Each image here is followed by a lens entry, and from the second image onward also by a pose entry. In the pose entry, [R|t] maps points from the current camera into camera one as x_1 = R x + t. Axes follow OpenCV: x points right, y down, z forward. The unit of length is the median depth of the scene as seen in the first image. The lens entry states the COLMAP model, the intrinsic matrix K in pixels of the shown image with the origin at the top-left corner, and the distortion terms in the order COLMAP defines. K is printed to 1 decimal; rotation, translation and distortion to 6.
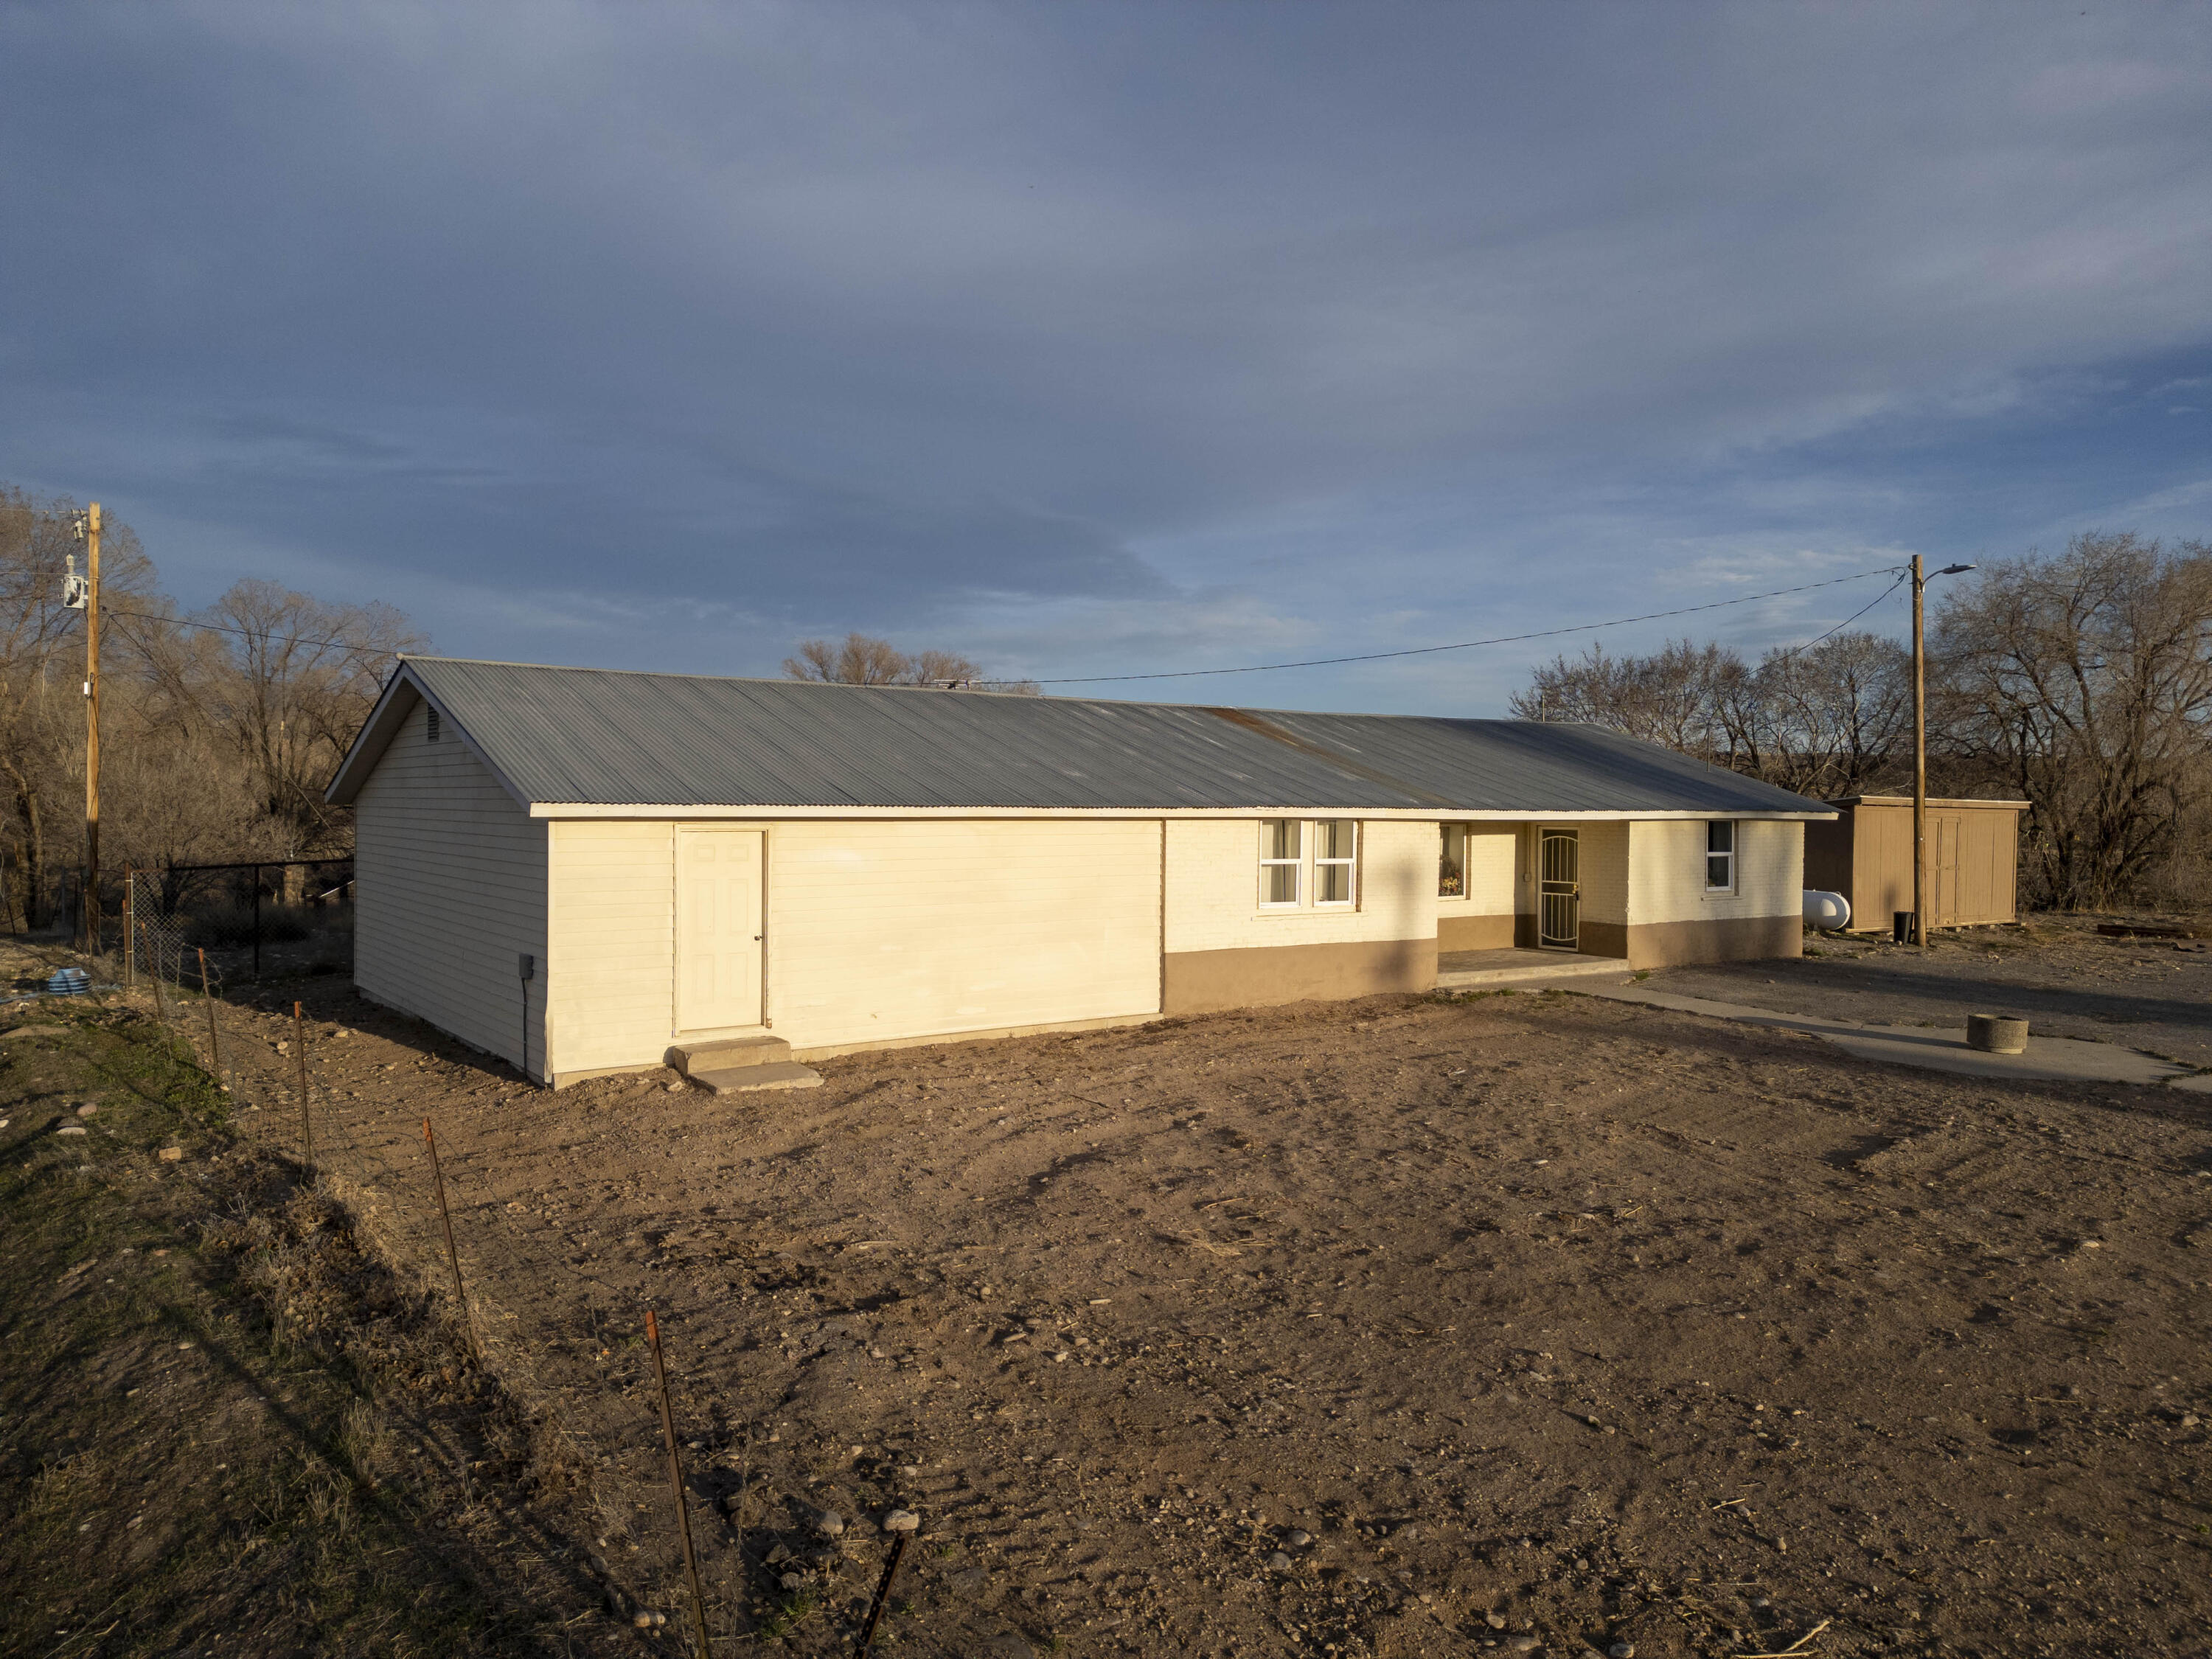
lens RADIAL K [[1541.6, 0, 1109.5], [0, 1541.6, 833.5], [0, 0, 1]] dist [0.079711, -0.078342]
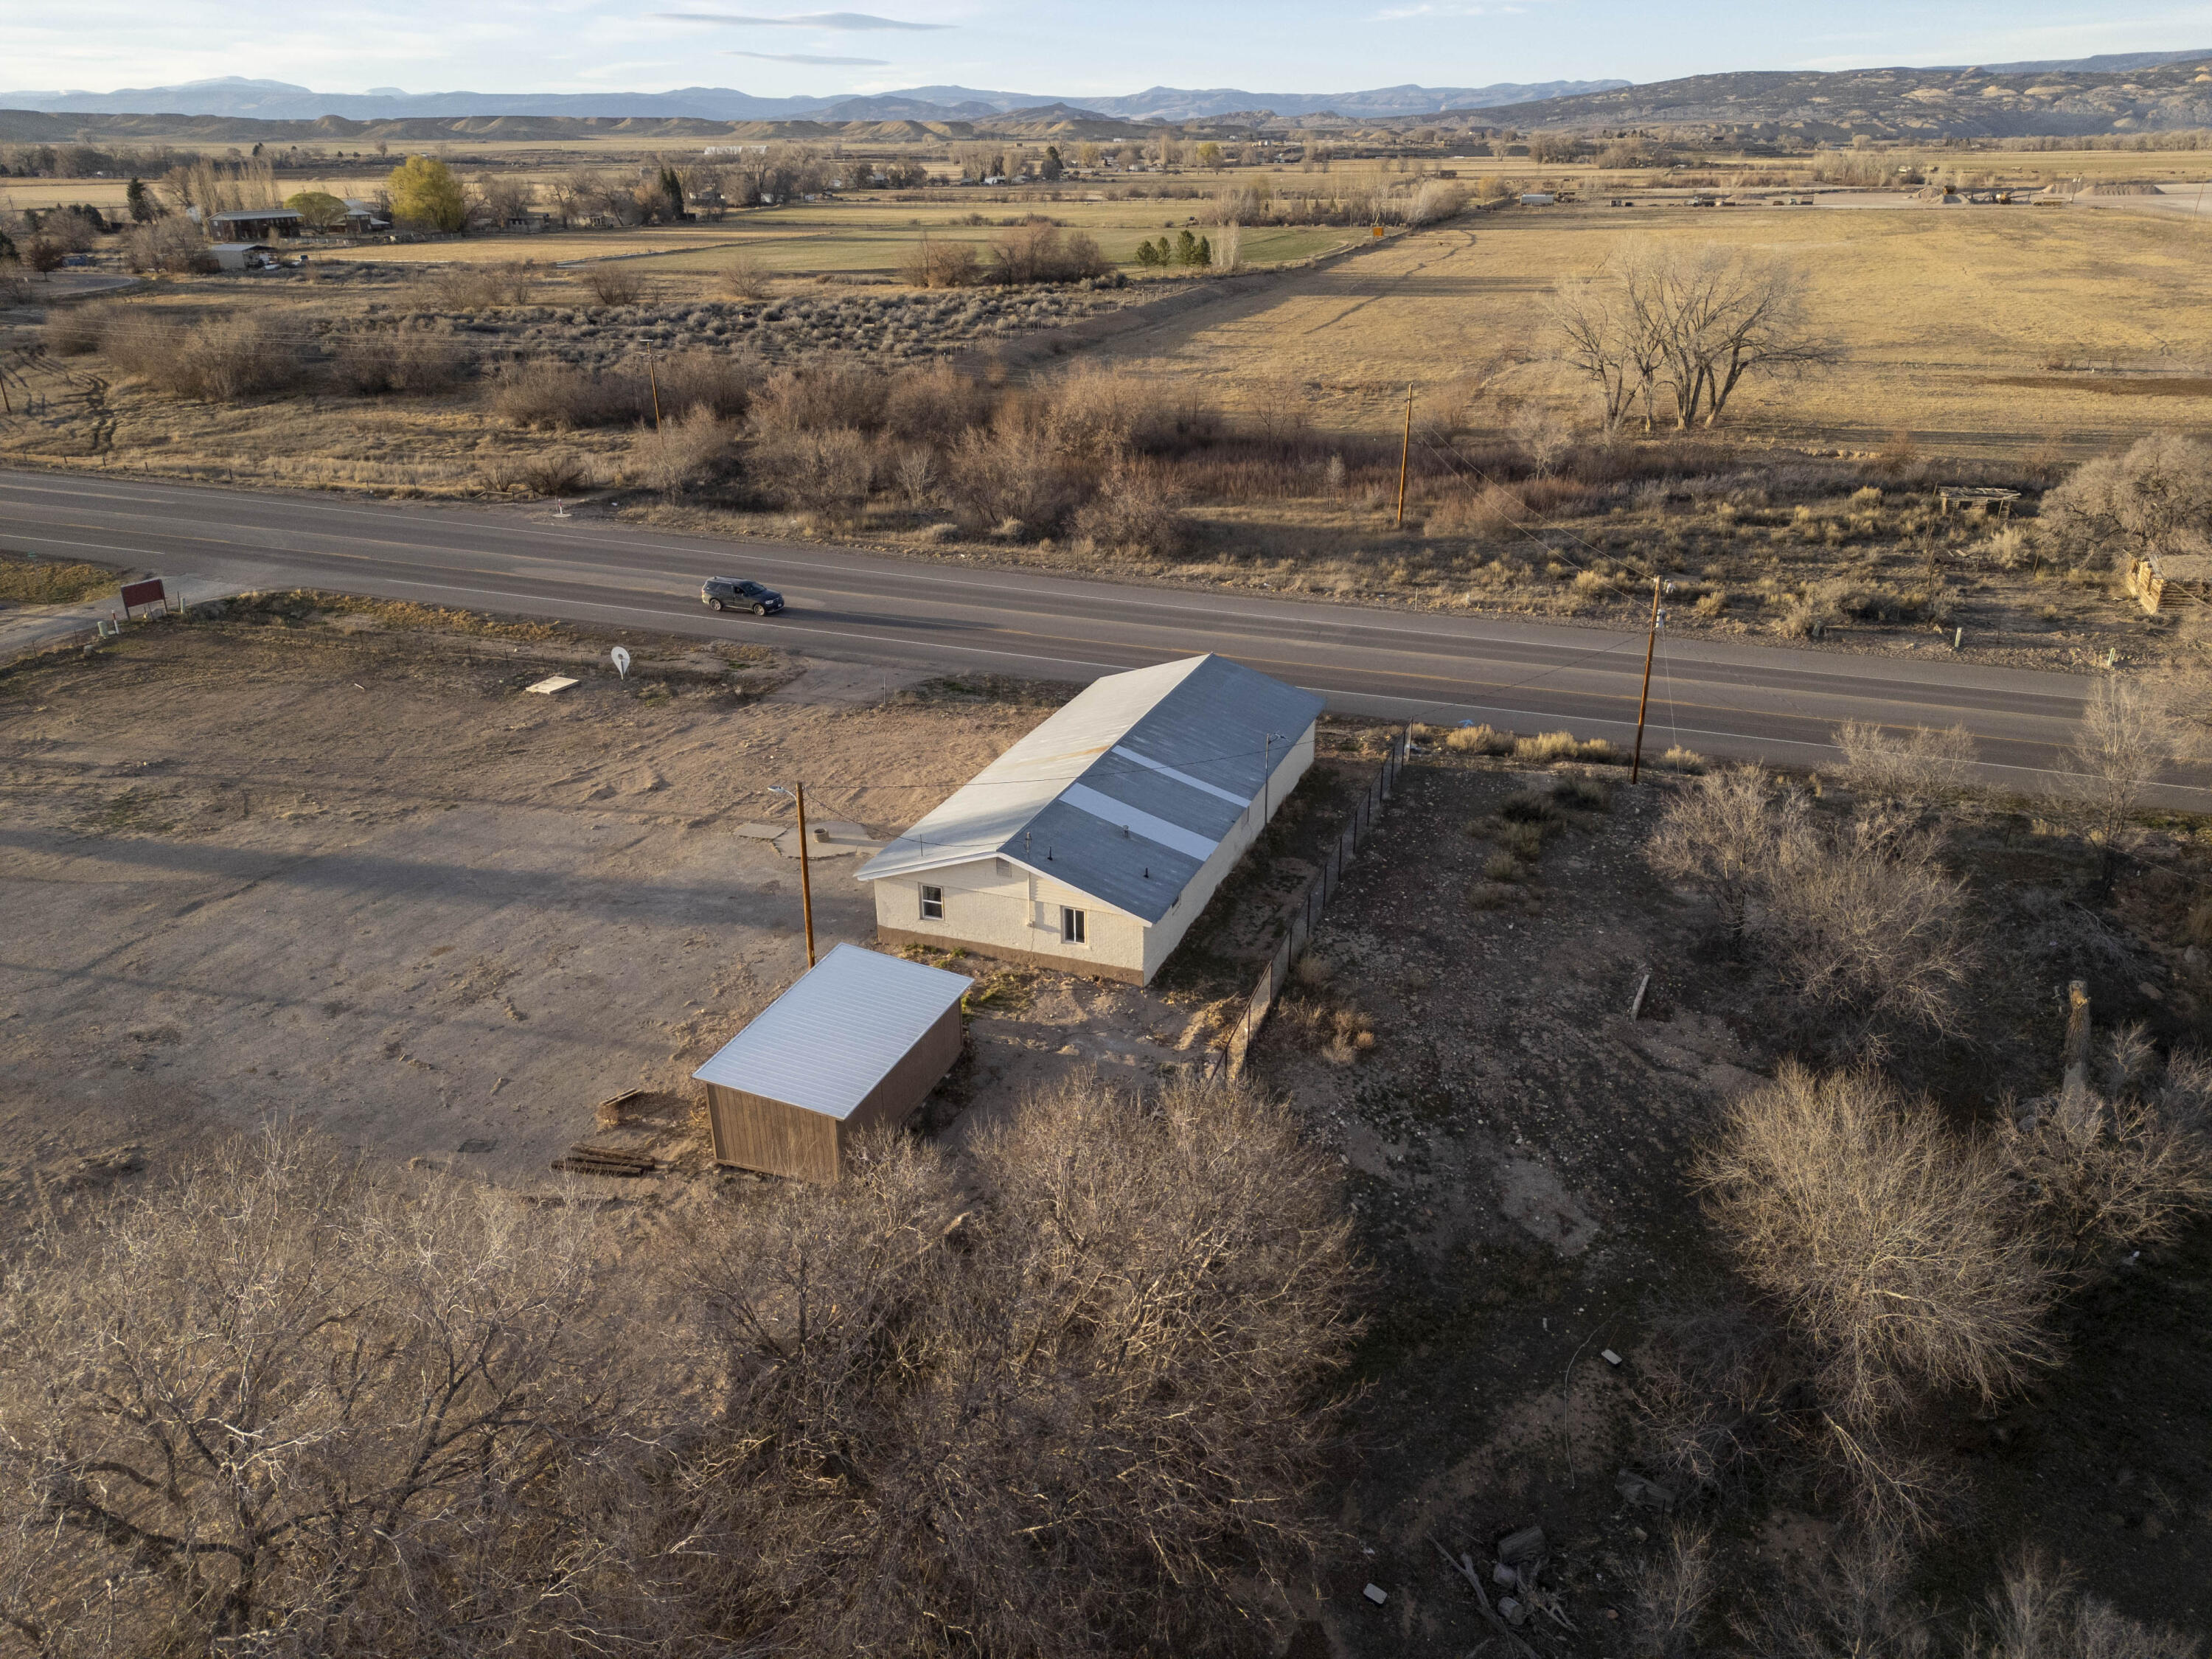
lens RADIAL K [[1543.9, 0, 1109.7], [0, 1543.9, 831.3], [0, 0, 1]] dist [0.074361, -0.071792]
pose [[-0.841372, 0.222009, -0.492753, 1.453286], [0.001727, 0.912834, 0.408328, -1.073524], [0.540454, 0.342705, -0.768416, 3.368393]]
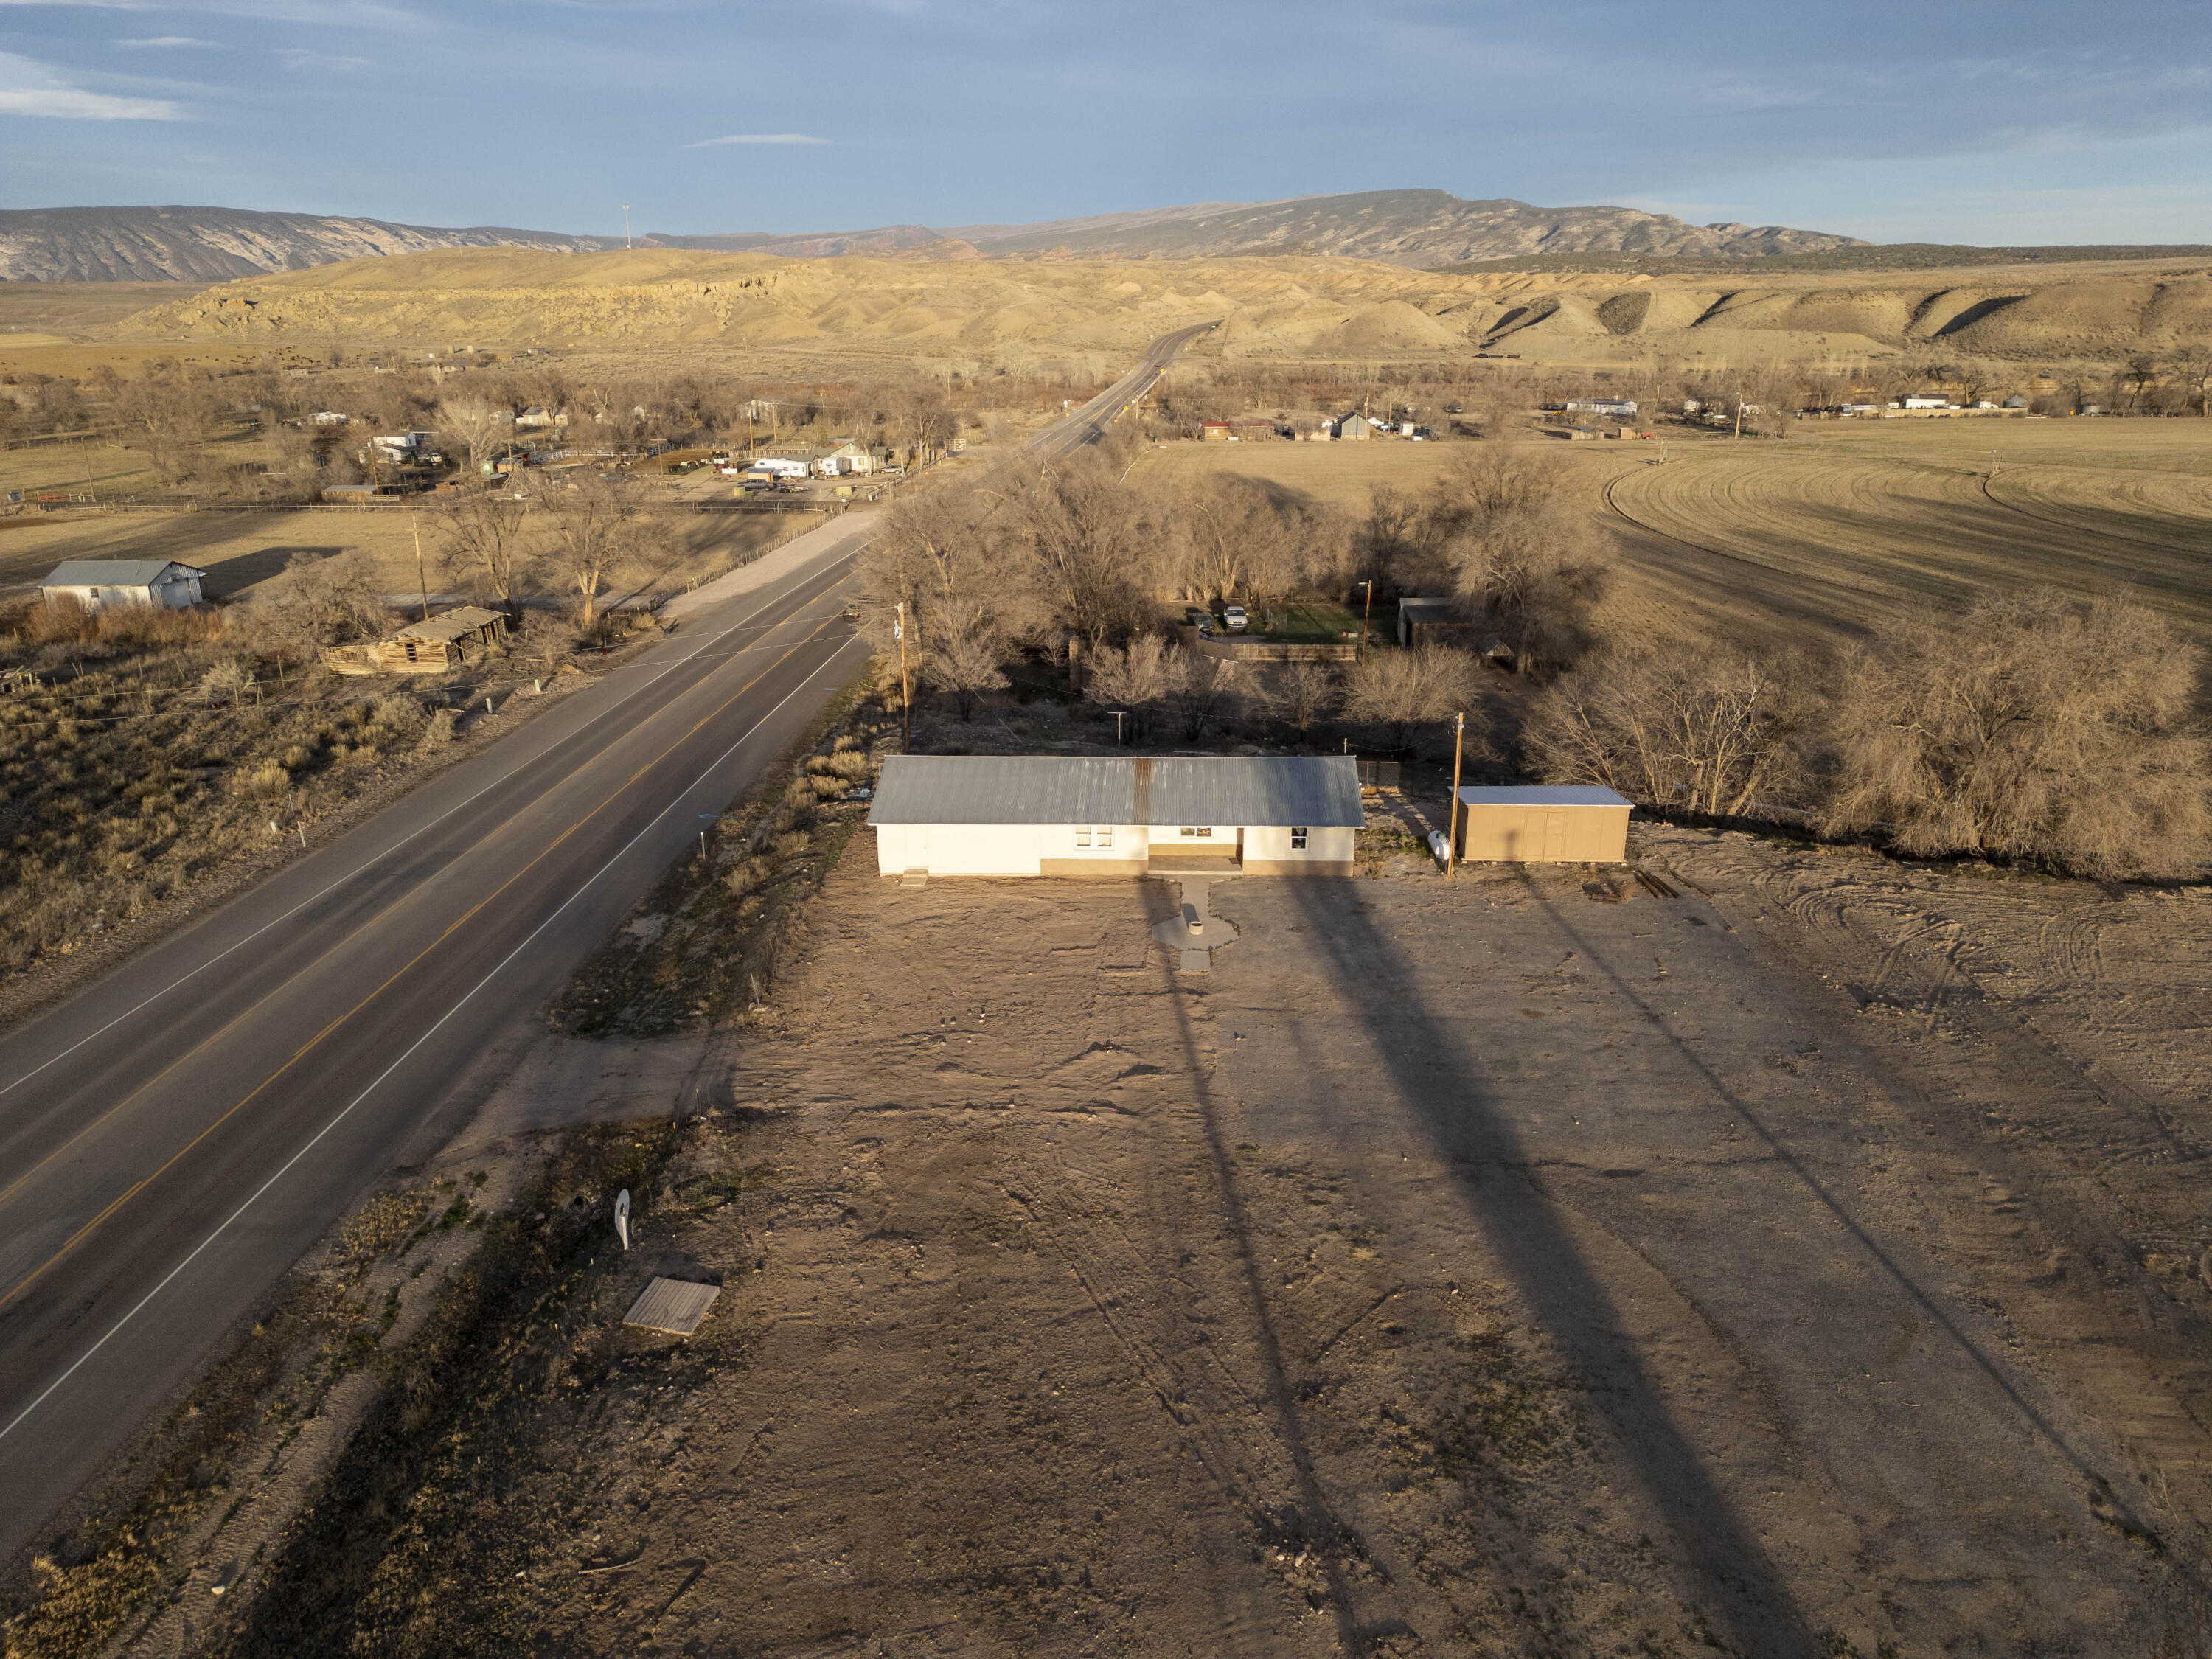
lens RADIAL K [[1543.9, 0, 1109.7], [0, 1543.9, 831.3], [0, 0, 1]] dist [0.074361, -0.071792]
pose [[0.780015, 0.188233, -0.596779, 2.147134], [0.004768, 0.951870, 0.306465, -1.014019], [0.625743, -0.241893, 0.741575, -1.468495]]
